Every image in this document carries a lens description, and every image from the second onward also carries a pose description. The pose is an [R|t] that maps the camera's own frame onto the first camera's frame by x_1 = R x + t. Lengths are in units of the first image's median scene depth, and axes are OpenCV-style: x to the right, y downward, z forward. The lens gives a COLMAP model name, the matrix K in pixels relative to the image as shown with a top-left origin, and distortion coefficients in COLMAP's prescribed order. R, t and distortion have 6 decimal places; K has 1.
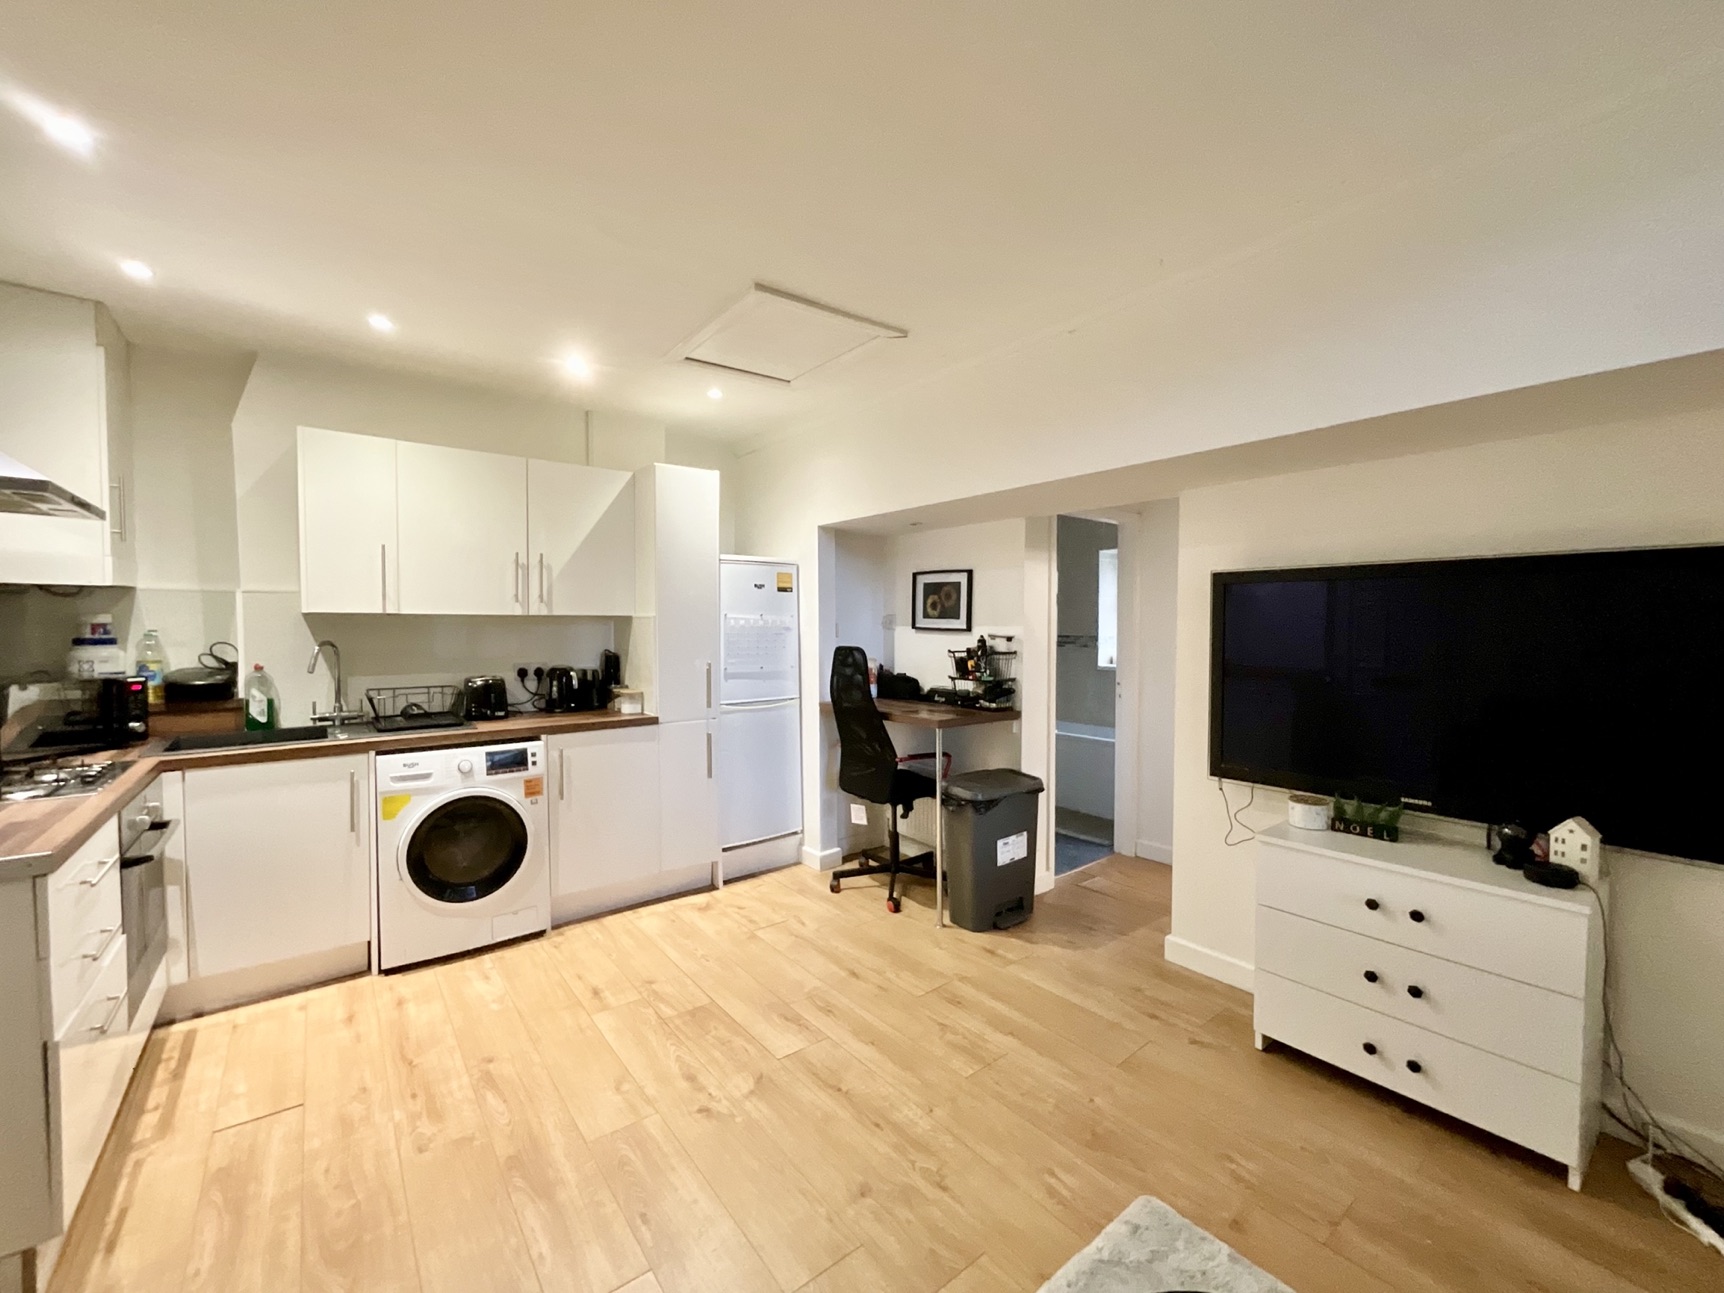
lens RADIAL K [[706.7, 0, 856.1], [0, 706.7, 651.0], [0, 0, 1]] dist [0.004000, 0.000259]
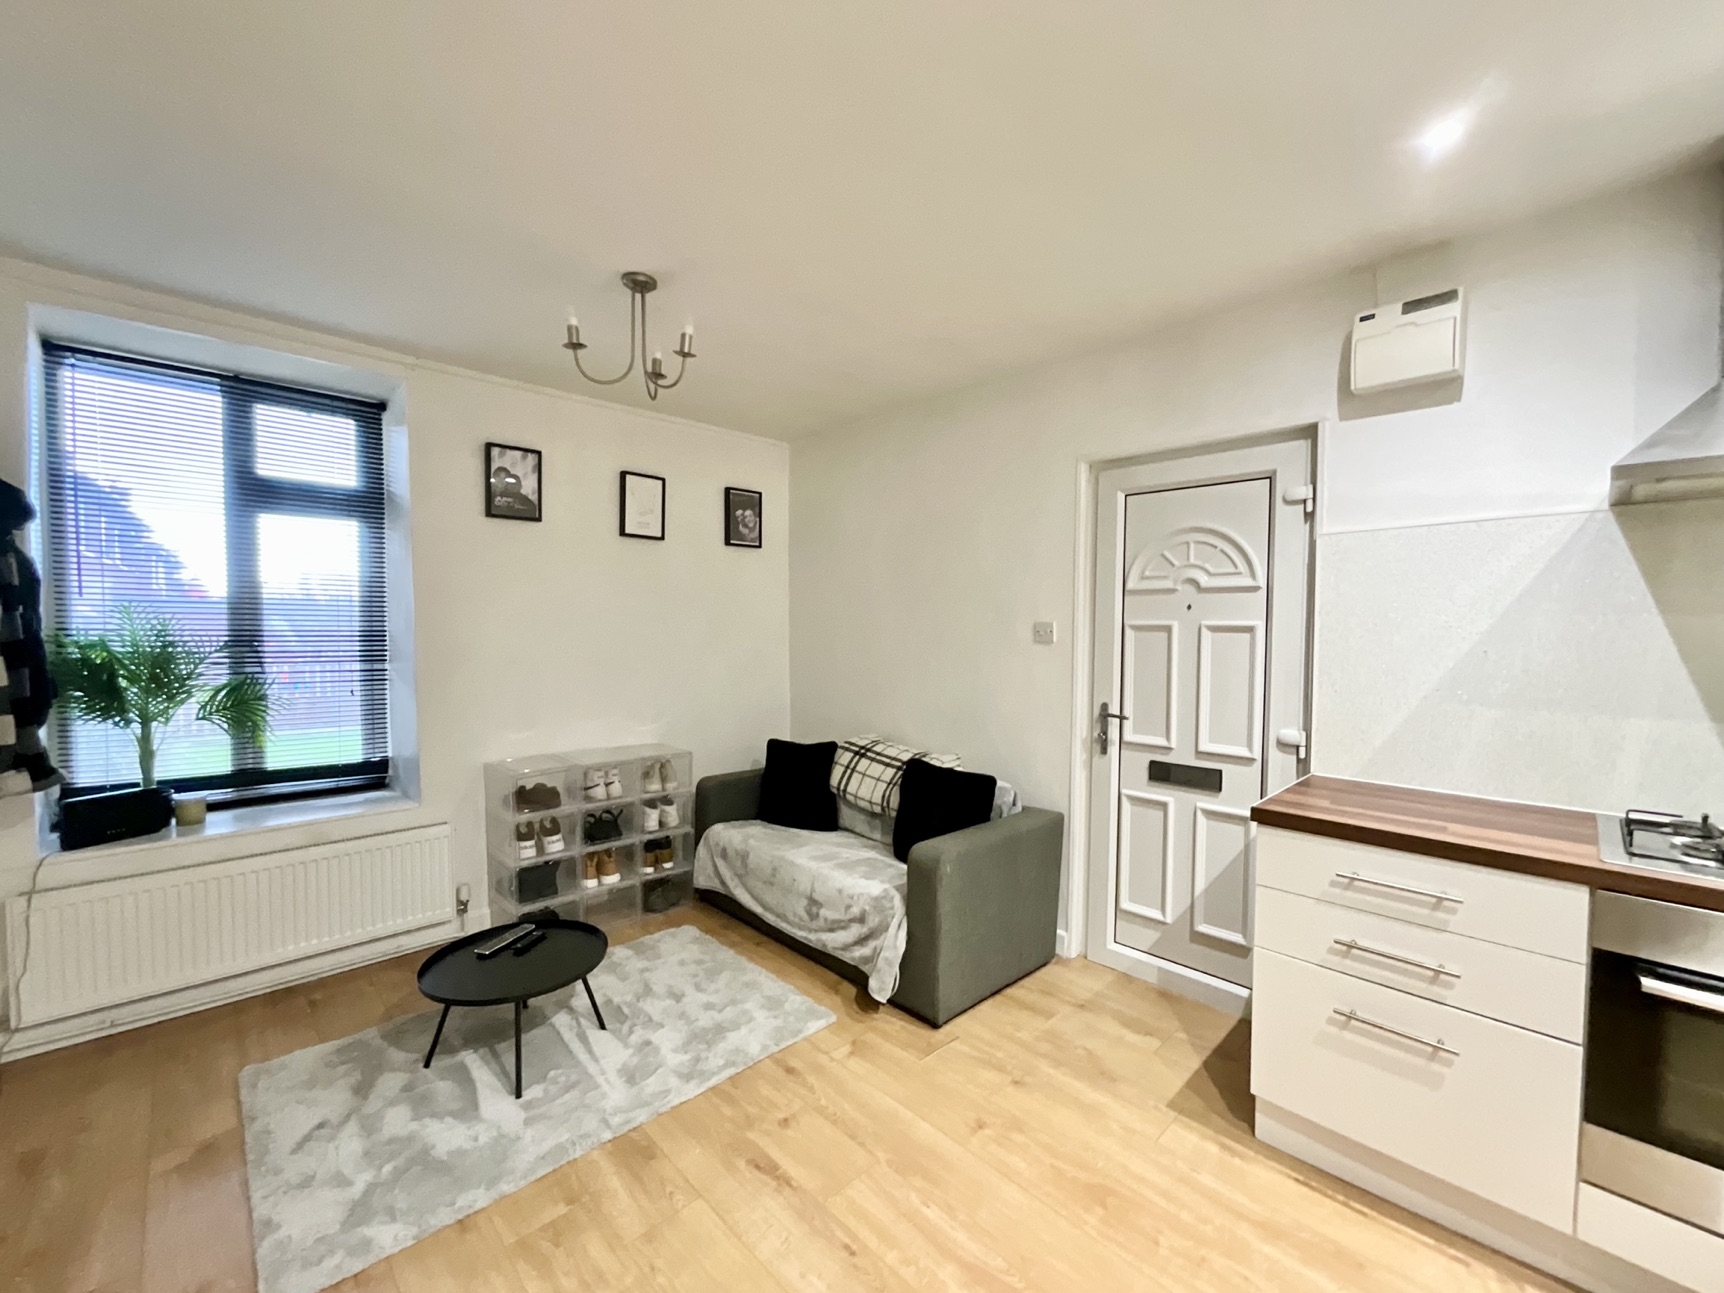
lens RADIAL K [[706.7, 0, 856.1], [0, 706.7, 651.0], [0, 0, 1]] dist [0.004000, 0.000259]
pose [[-0.993818, 0.007673, -0.110758, -0.211209], [-0.001046, 0.996918, 0.078446, -0.097825], [0.111019, 0.078077, -0.990747, 1.945946]]
